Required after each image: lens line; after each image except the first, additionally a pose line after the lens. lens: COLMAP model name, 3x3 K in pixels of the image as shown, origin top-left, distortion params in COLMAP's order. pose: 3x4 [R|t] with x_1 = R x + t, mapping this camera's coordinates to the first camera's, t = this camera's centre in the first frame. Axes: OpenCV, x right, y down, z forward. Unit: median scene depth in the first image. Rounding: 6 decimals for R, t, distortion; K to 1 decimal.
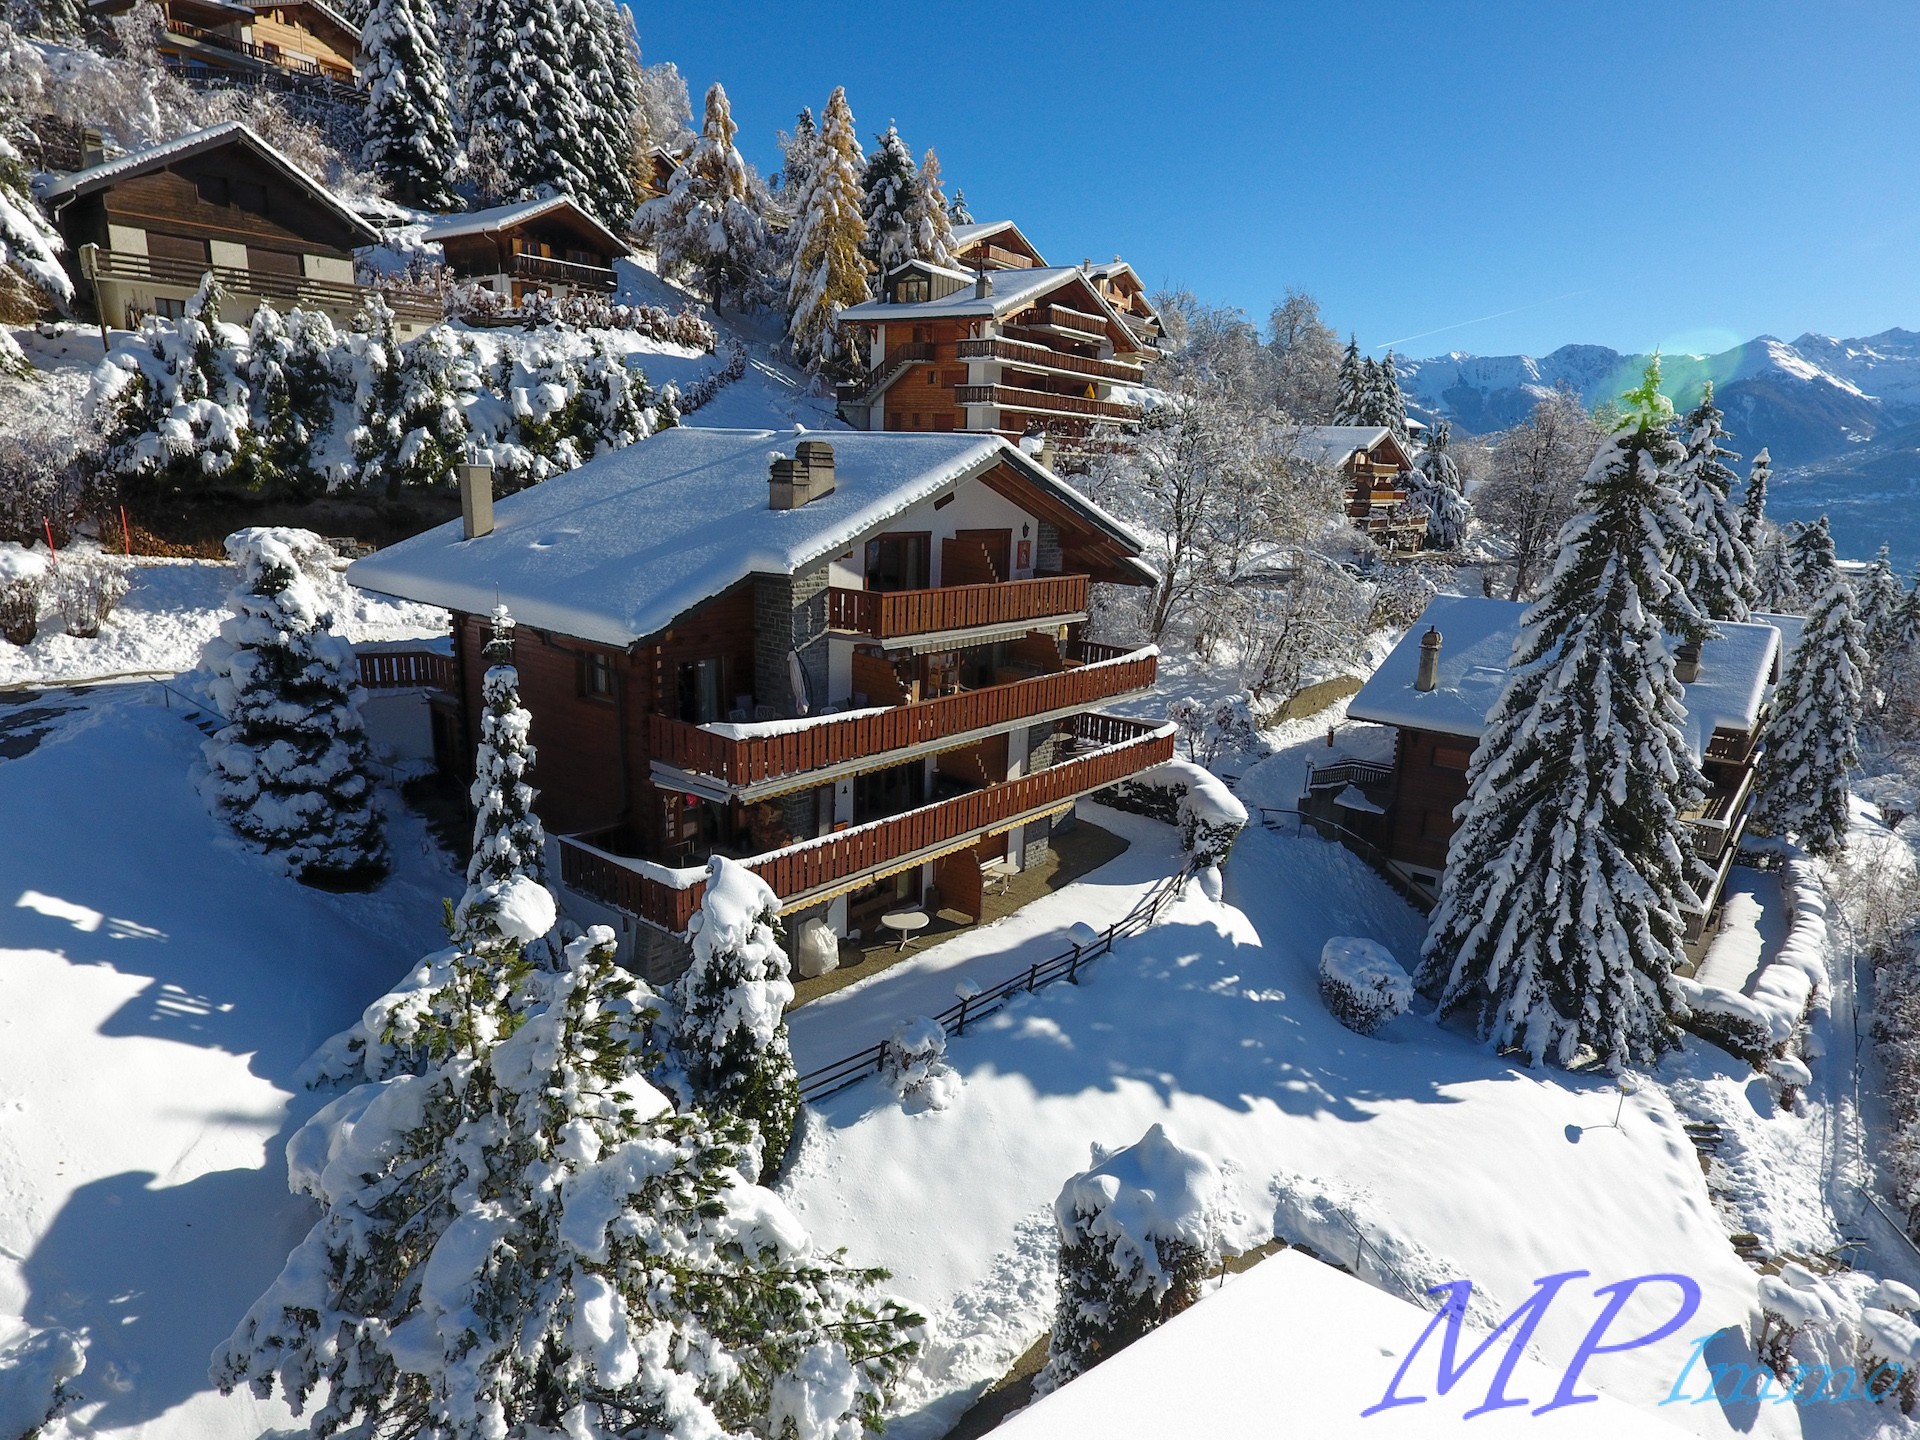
lens RADIAL K [[1105.0, 0, 986.1], [0, 1105.0, 716.7], [0, 0, 1]] dist [-0.003284, -0.000287]
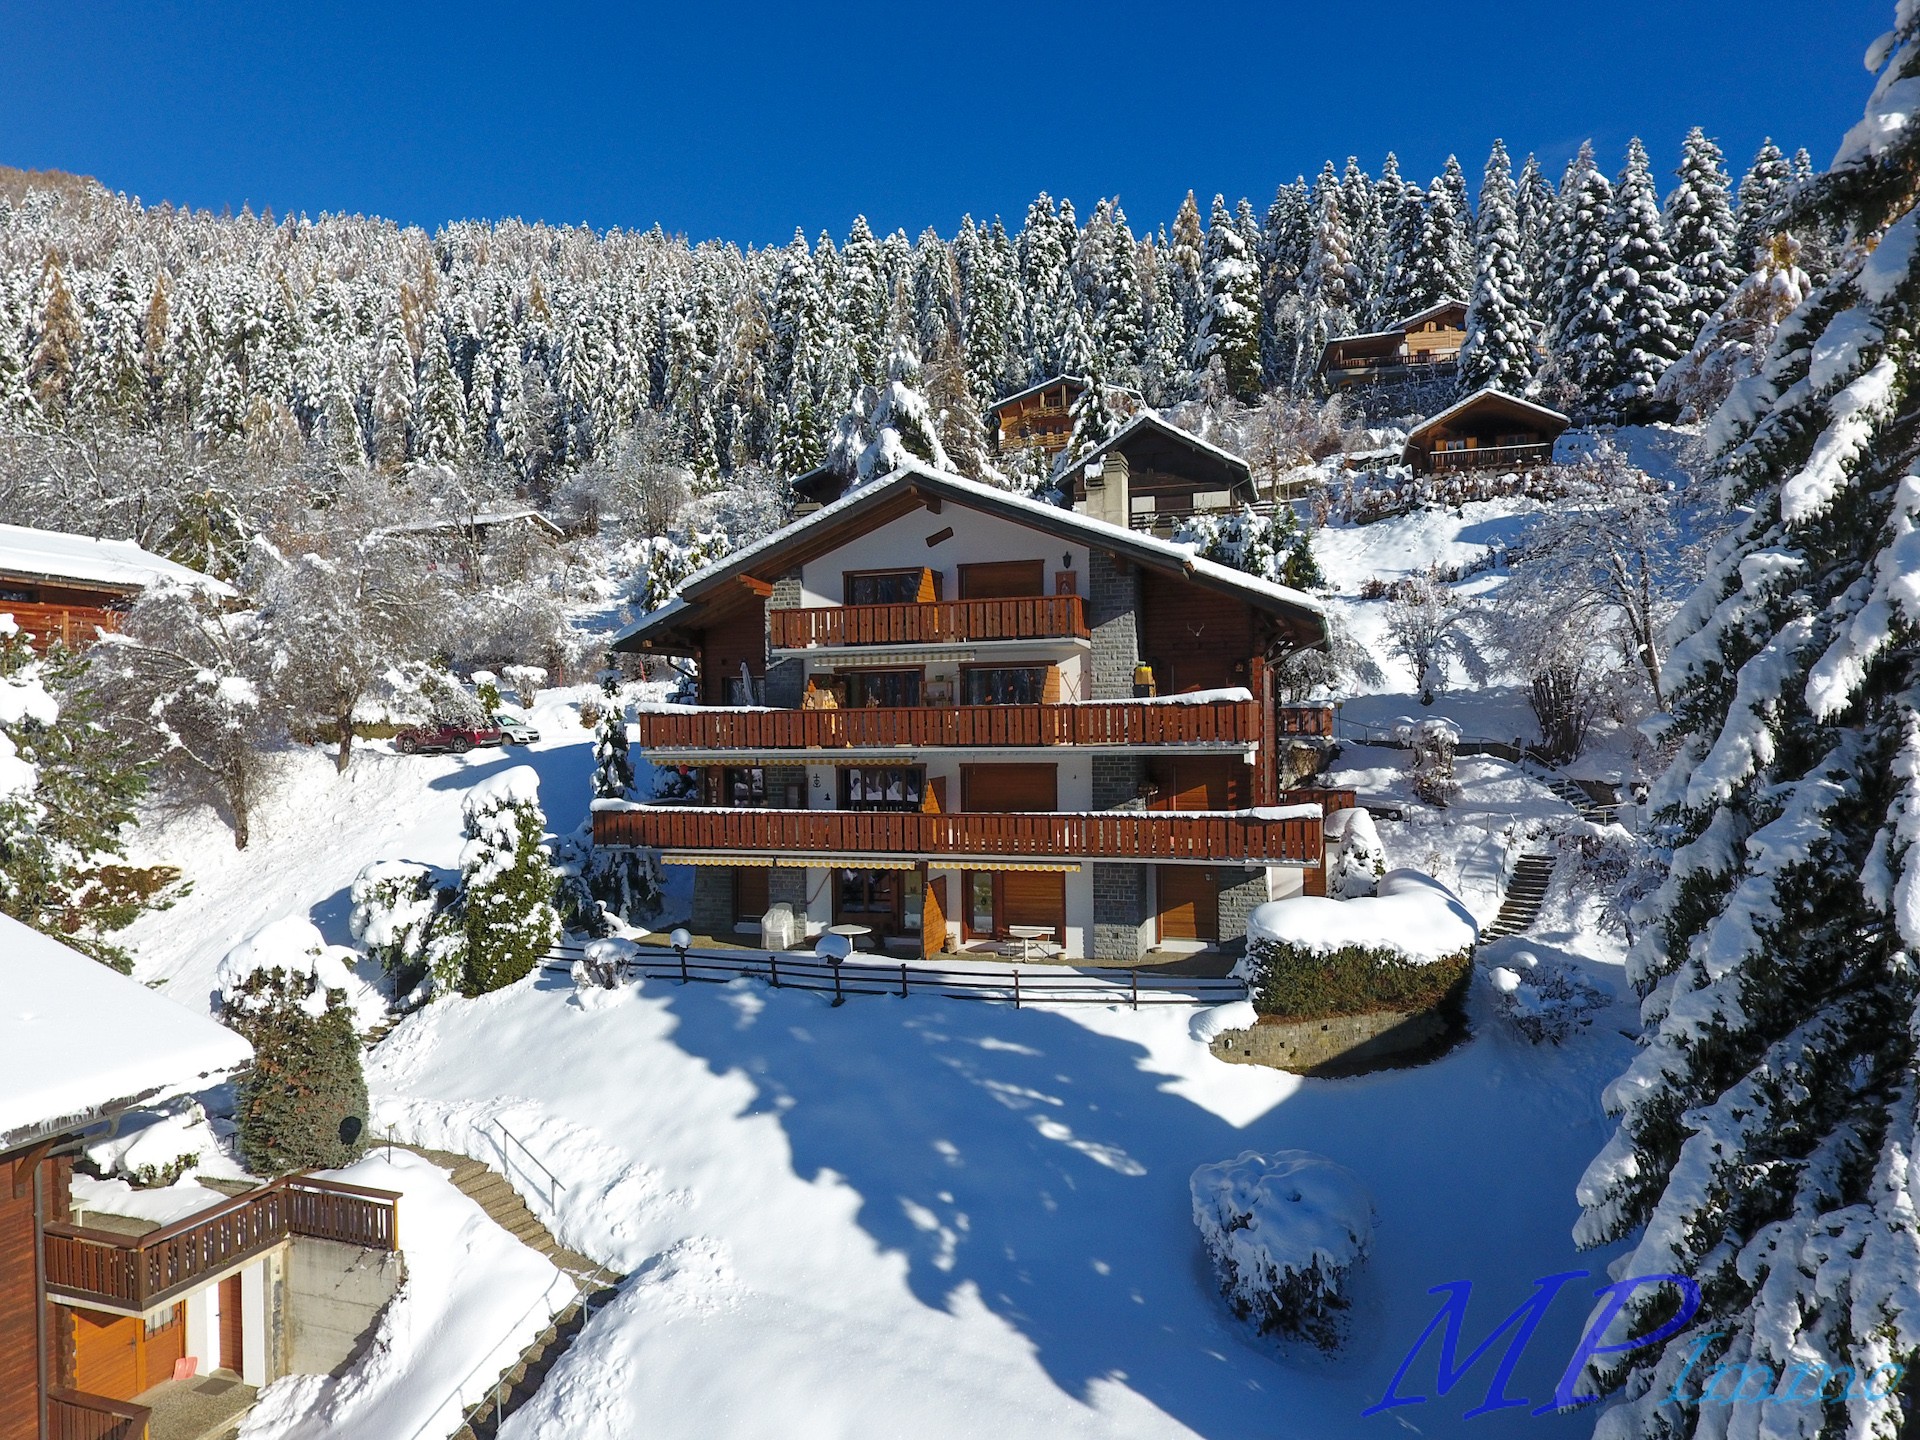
lens RADIAL K [[1105.0, 0, 986.1], [0, 1105.0, 716.7], [0, 0, 1]] dist [-0.003284, -0.000287]
pose [[0.357616, -0.049996, -0.932529, 0.320462], [-0.187752, 0.974327, -0.124238, 0.033401], [0.914800, 0.219514, 0.339048, 0.239922]]
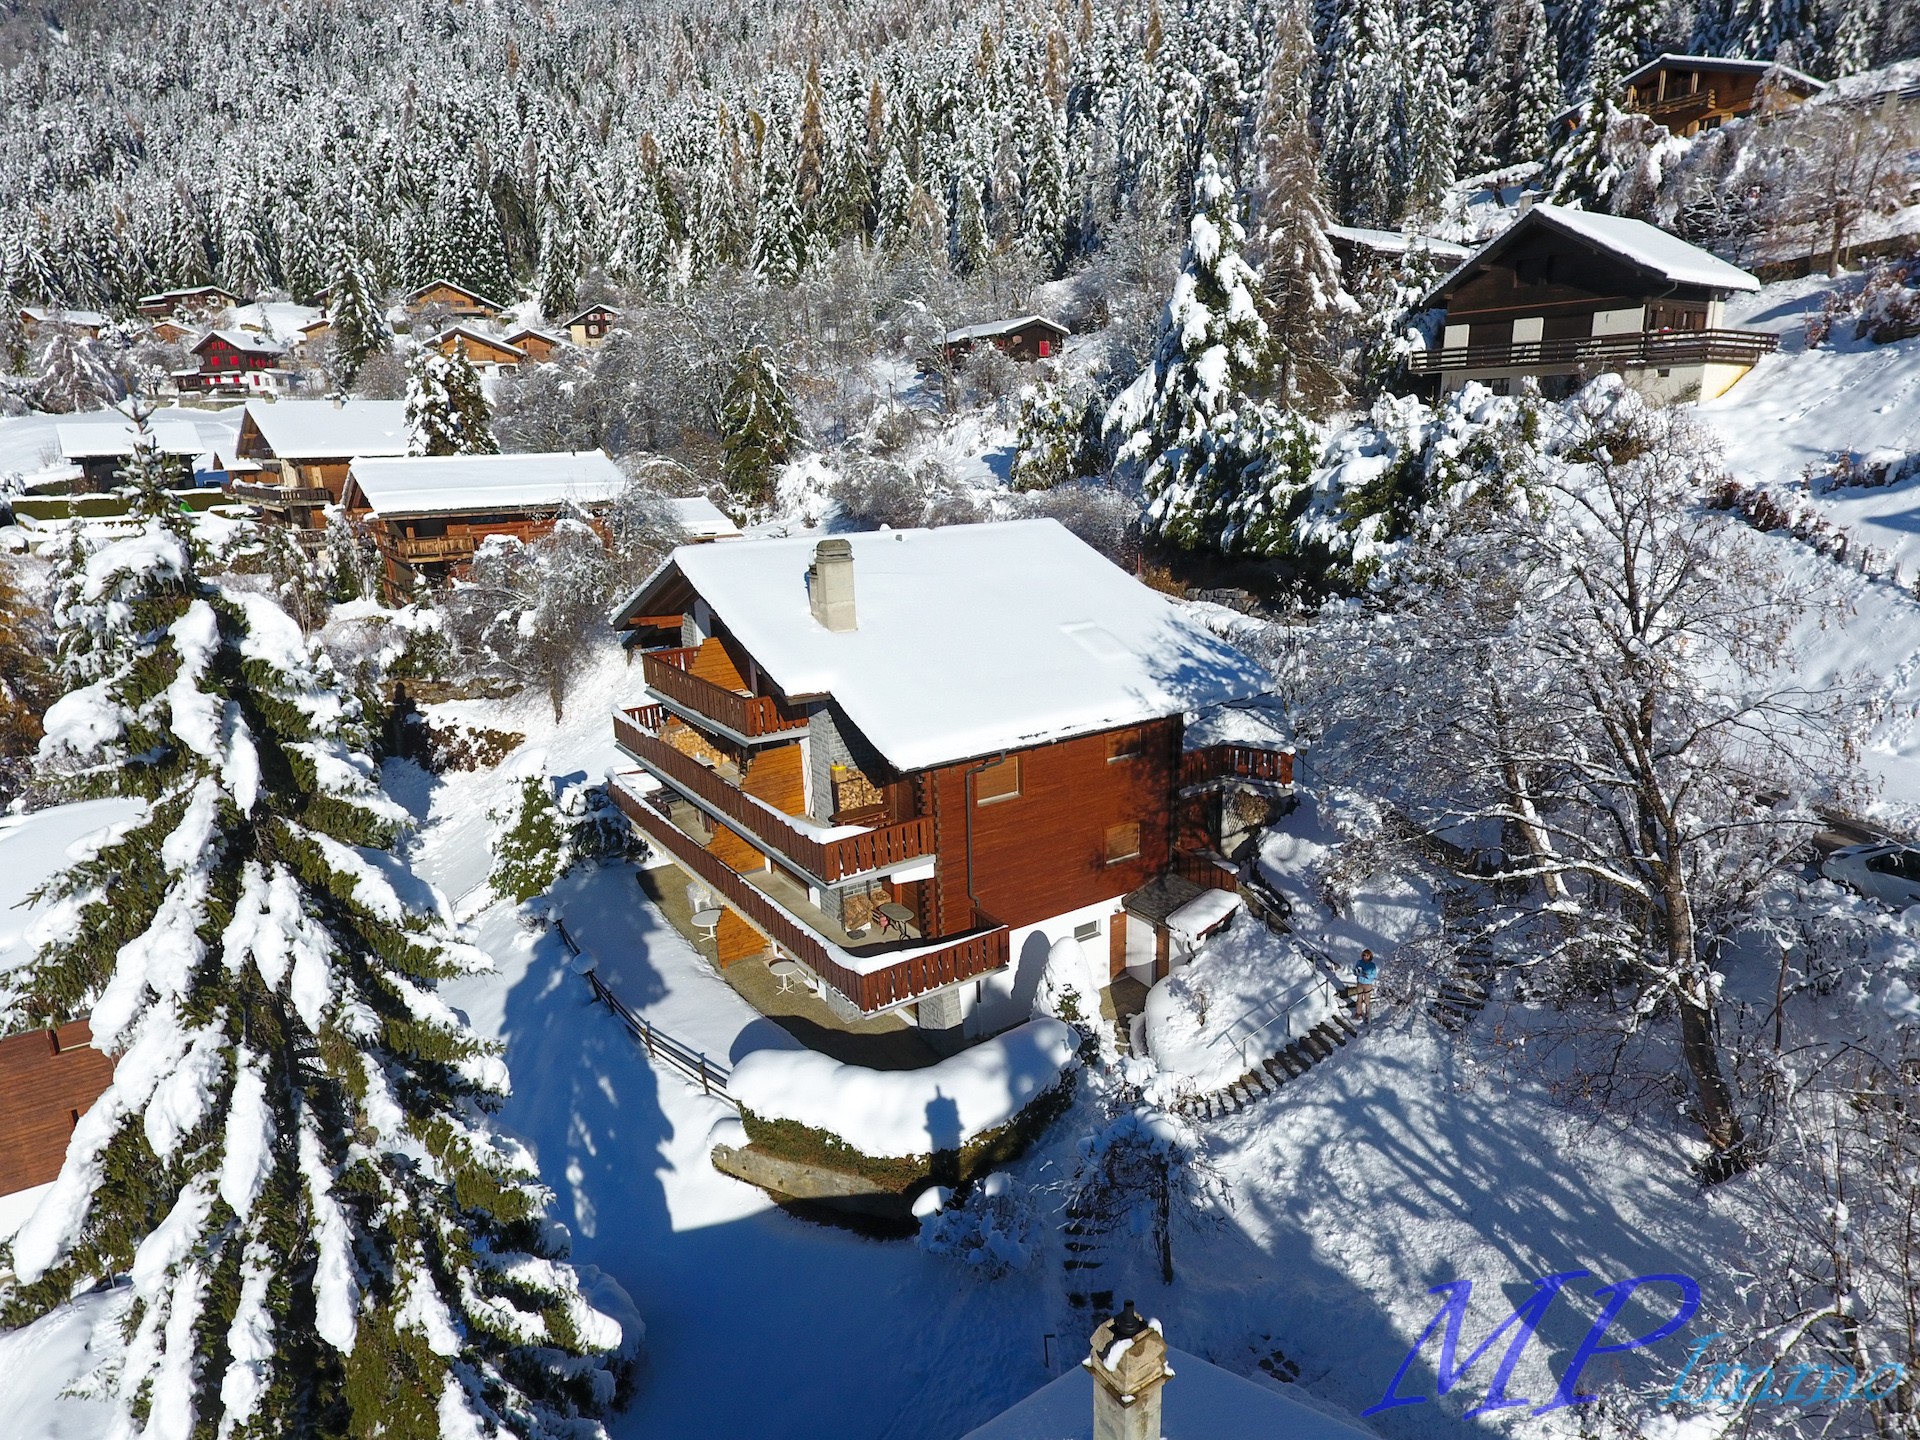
lens RADIAL K [[1105.0, 0, 986.1], [0, 1105.0, 716.7], [0, 0, 1]] dist [-0.003284, -0.000287]
pose [[-0.279257, 0.205955, -0.937869, 0.328241], [-0.208578, 0.940394, 0.268615, -0.146283], [0.937289, 0.270631, -0.219654, 0.507254]]
